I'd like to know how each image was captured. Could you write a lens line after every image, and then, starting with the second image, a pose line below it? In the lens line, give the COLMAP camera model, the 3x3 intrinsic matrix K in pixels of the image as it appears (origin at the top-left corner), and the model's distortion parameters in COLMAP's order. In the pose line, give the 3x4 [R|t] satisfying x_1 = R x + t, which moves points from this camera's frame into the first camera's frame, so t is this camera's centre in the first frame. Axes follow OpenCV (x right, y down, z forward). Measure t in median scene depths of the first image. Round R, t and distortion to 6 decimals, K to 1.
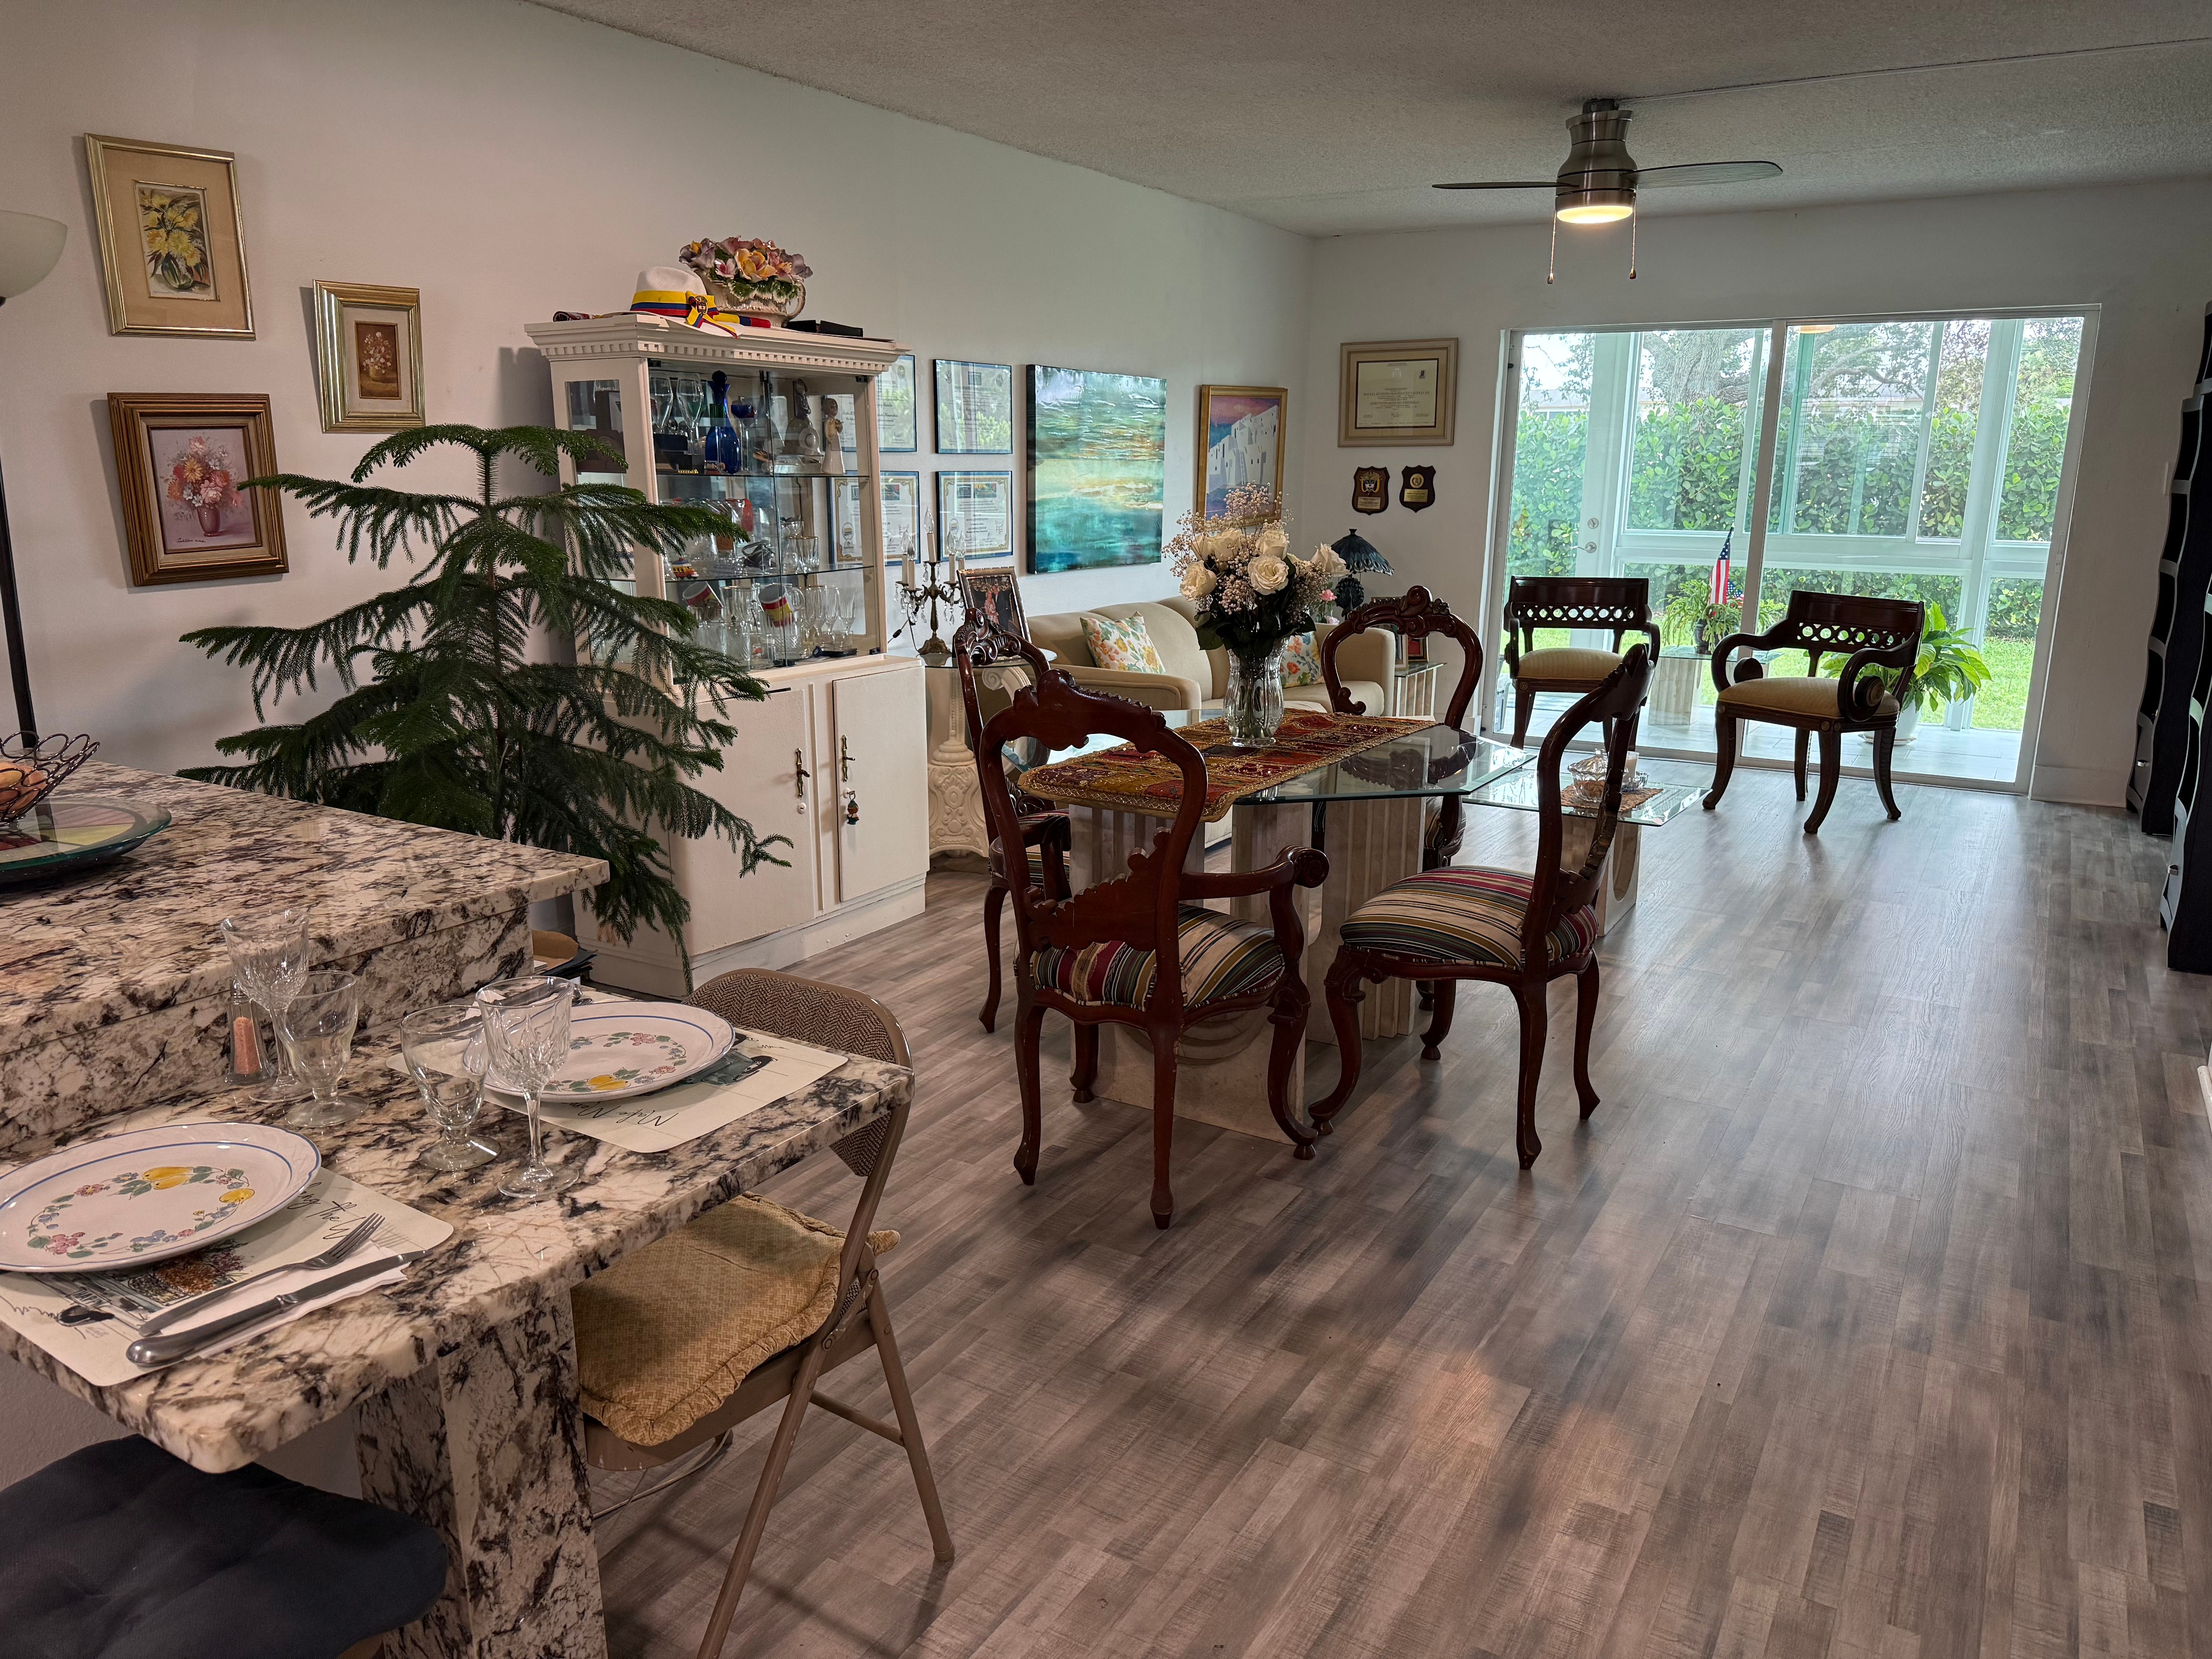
lens RADIAL K [[1540.5, 0, 1106.0], [0, 1540.5, 829.5], [0, 0, 1]] dist [0.088168, -0.124303]
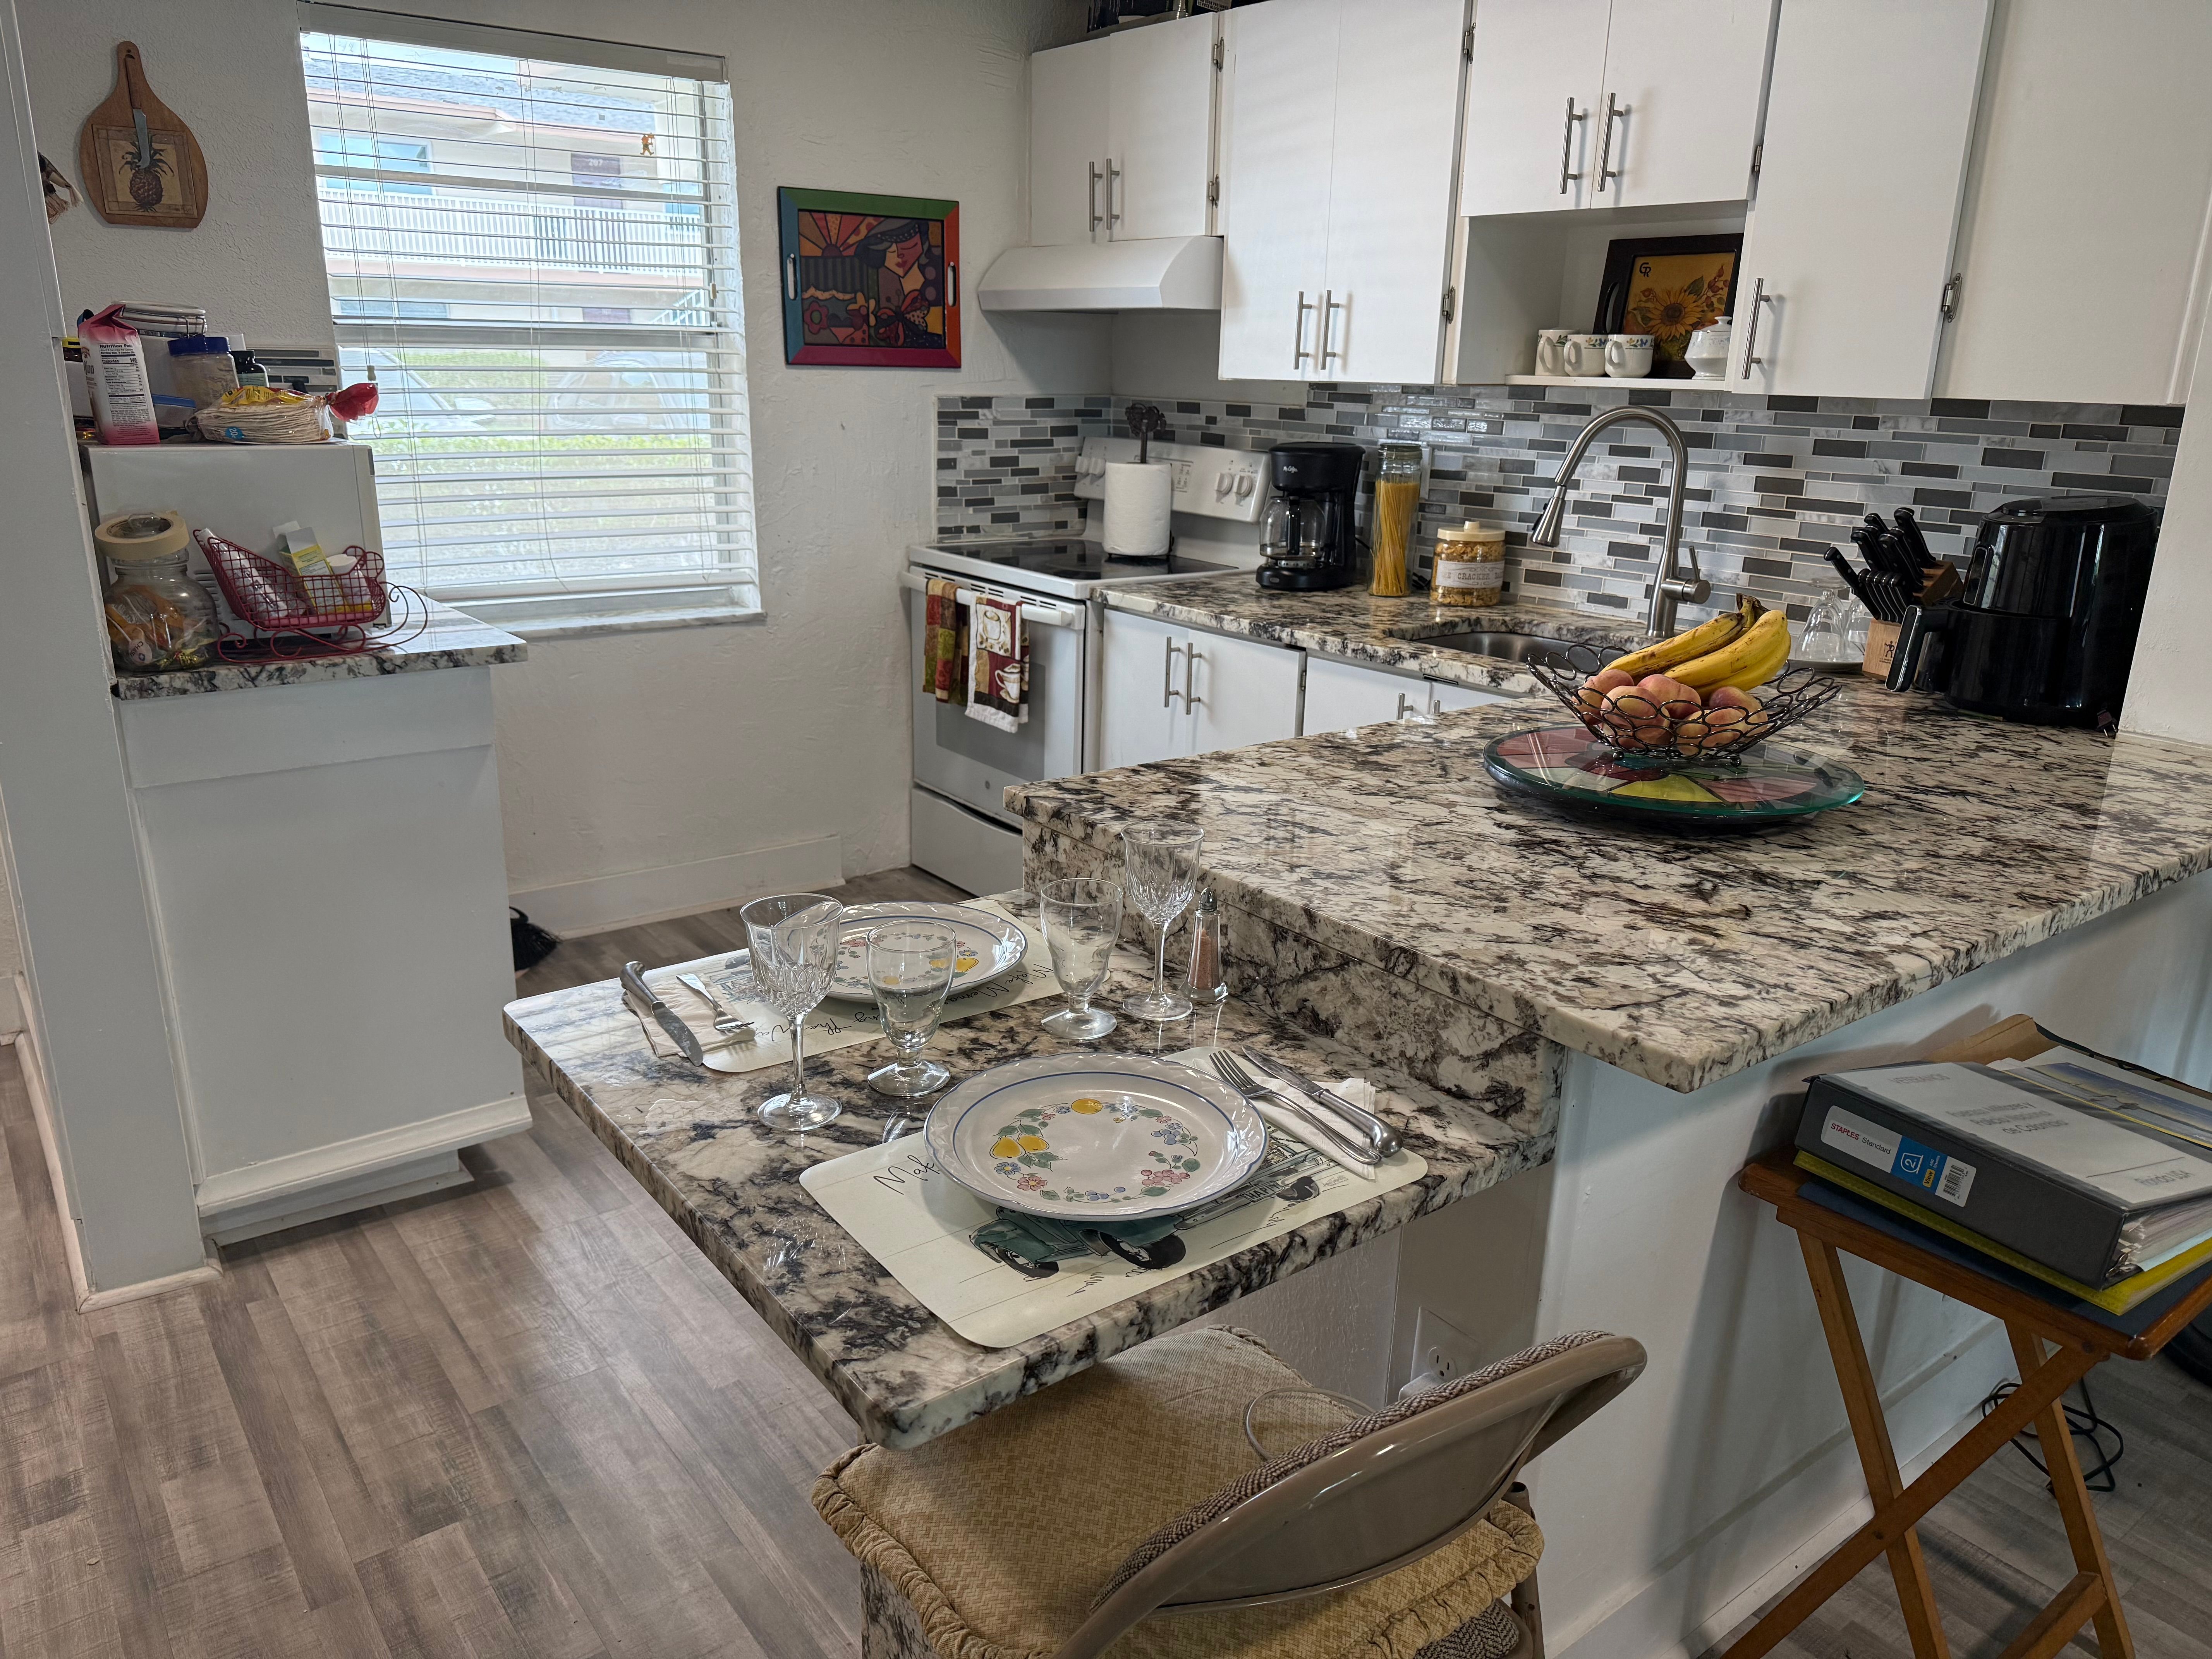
lens RADIAL K [[1534.7, 0, 1106.0], [0, 1534.7, 829.5], [0, 0, 1]] dist [0.134734, -0.254380]
pose [[-0.374034, 0.255748, -0.891455, 0.139580], [-0.235265, 0.903617, 0.357949, -0.120407], [0.897078, 0.343613, -0.277815, 0.541269]]
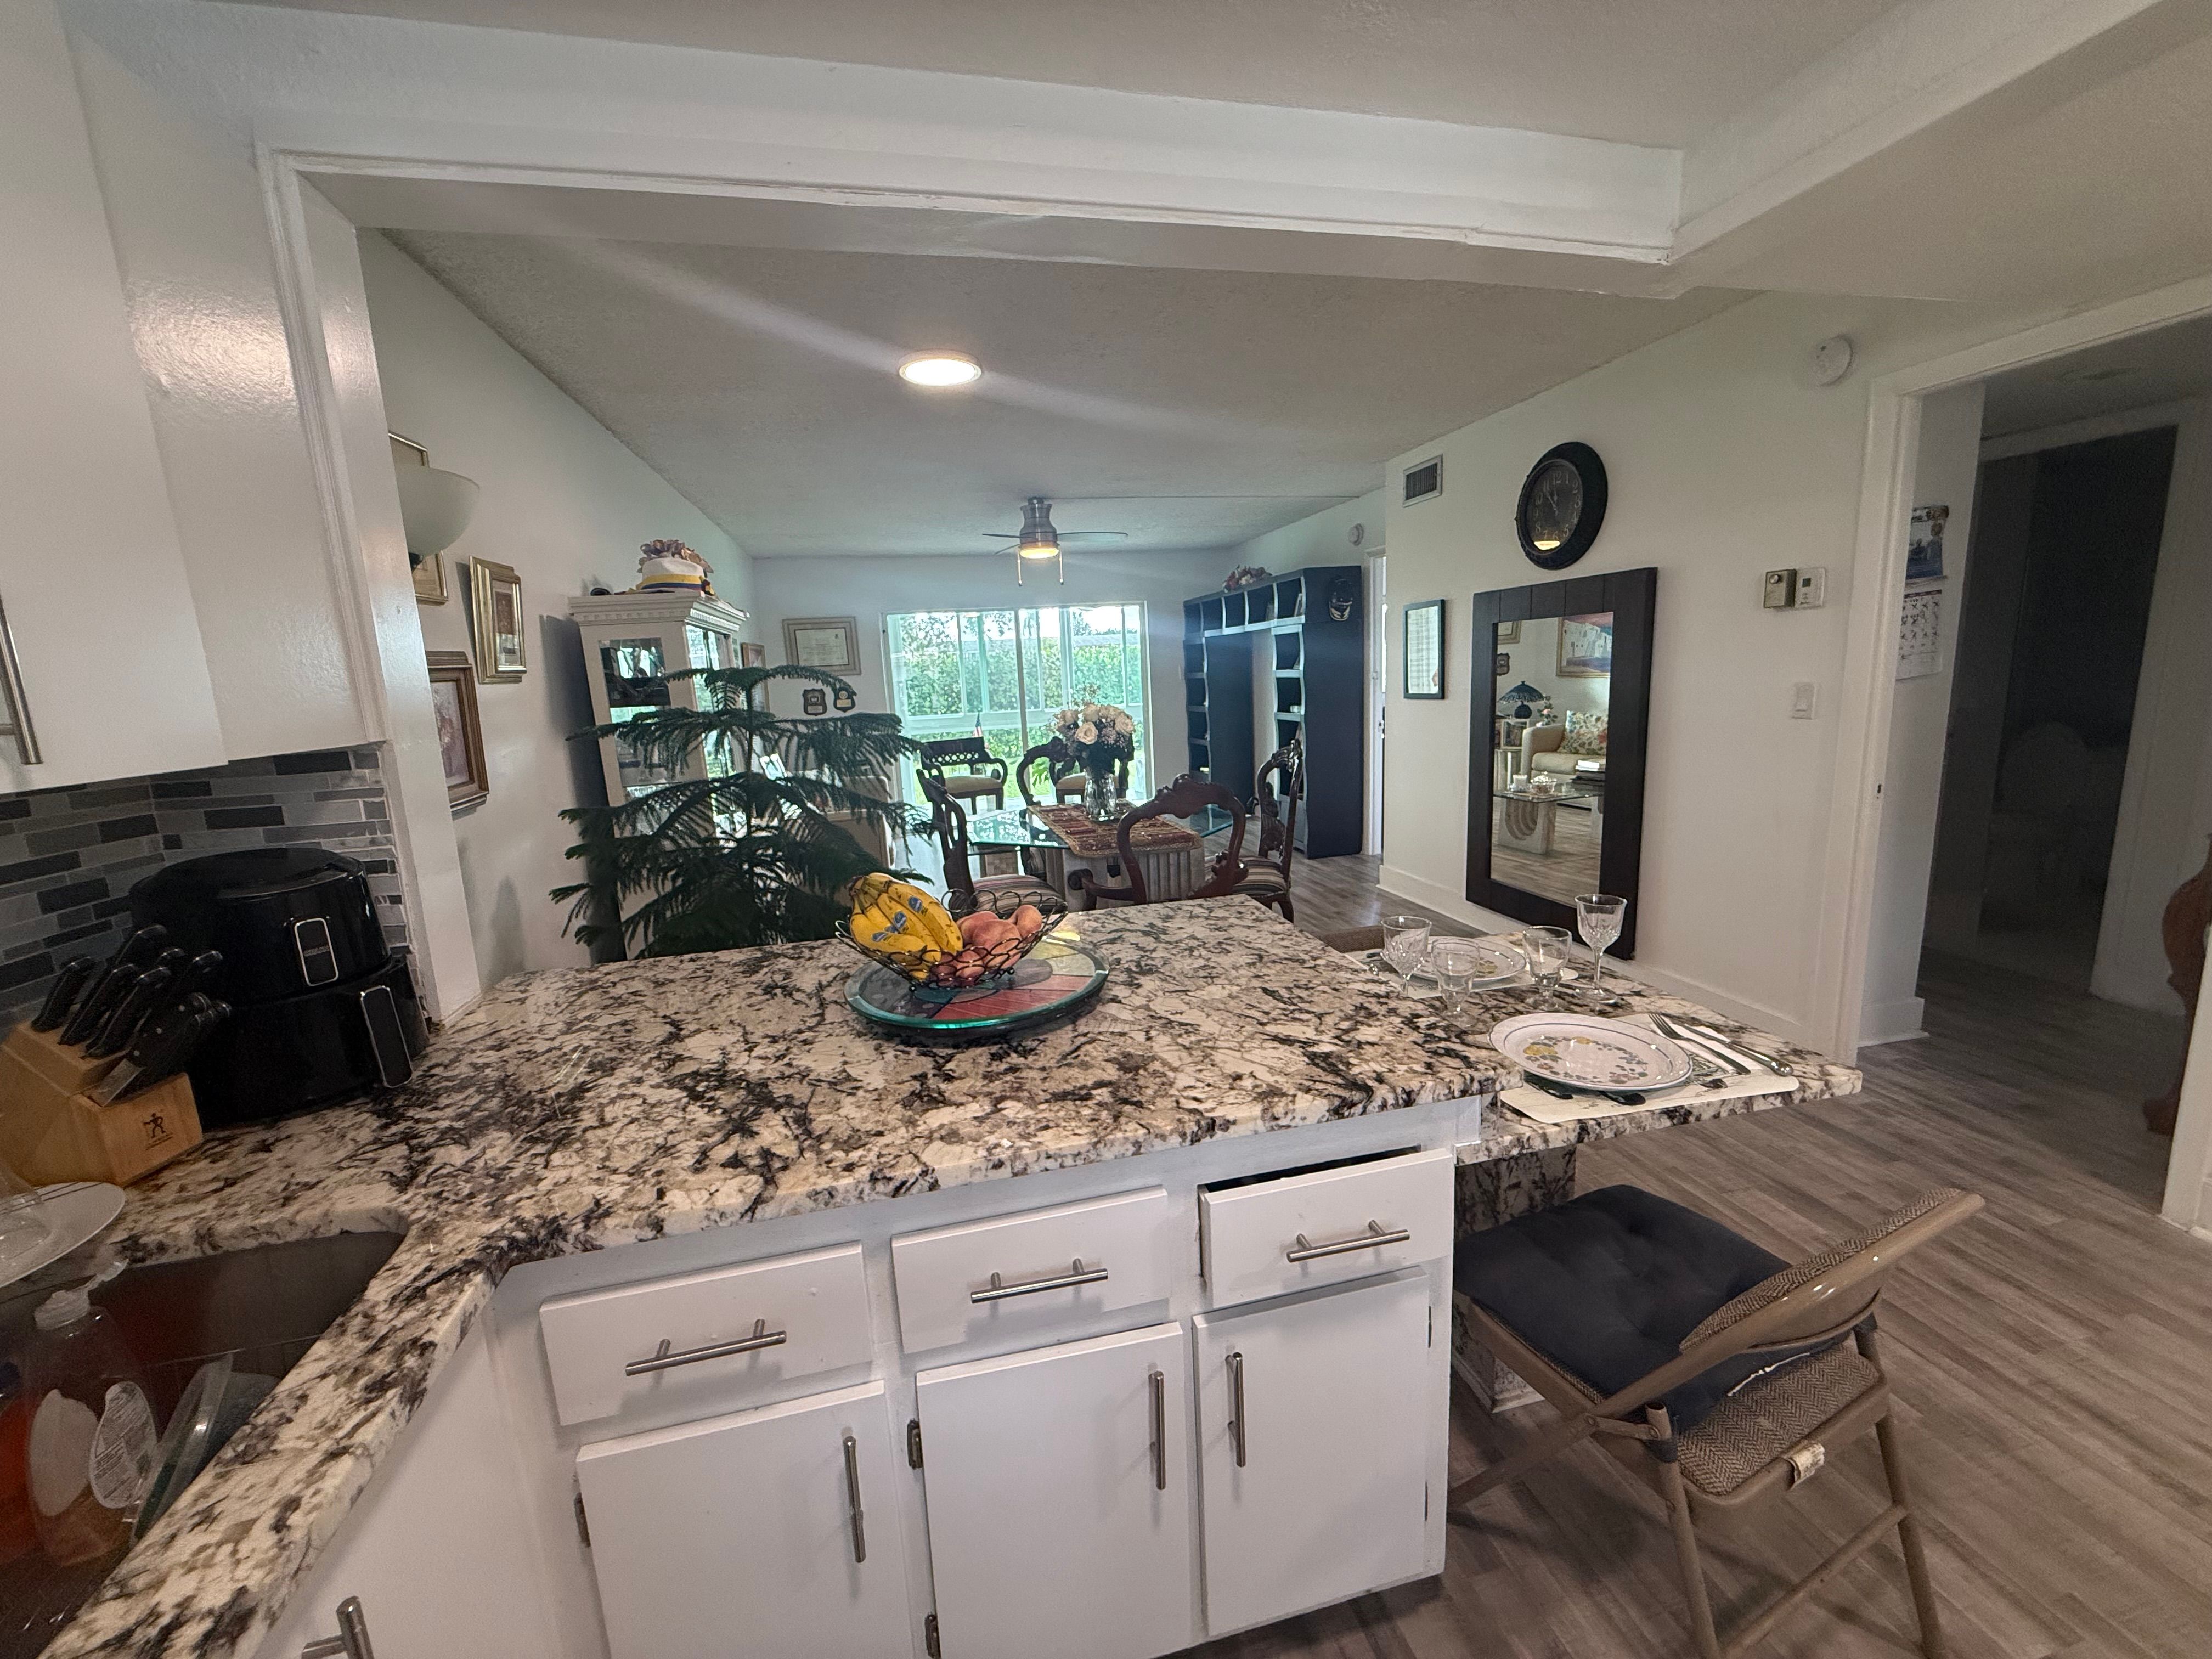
lens RADIAL K [[880.0, 0, 1106.0], [0, 880.0, 829.5], [0, 0, 1]] dist [-0.001066, 0.000365]
pose [[0.719367, -0.166243, 0.674443, -0.617037], [0.216017, 0.976336, 0.010250, -0.053147], [-0.660187, 0.138318, 0.738256, 0.217504]]
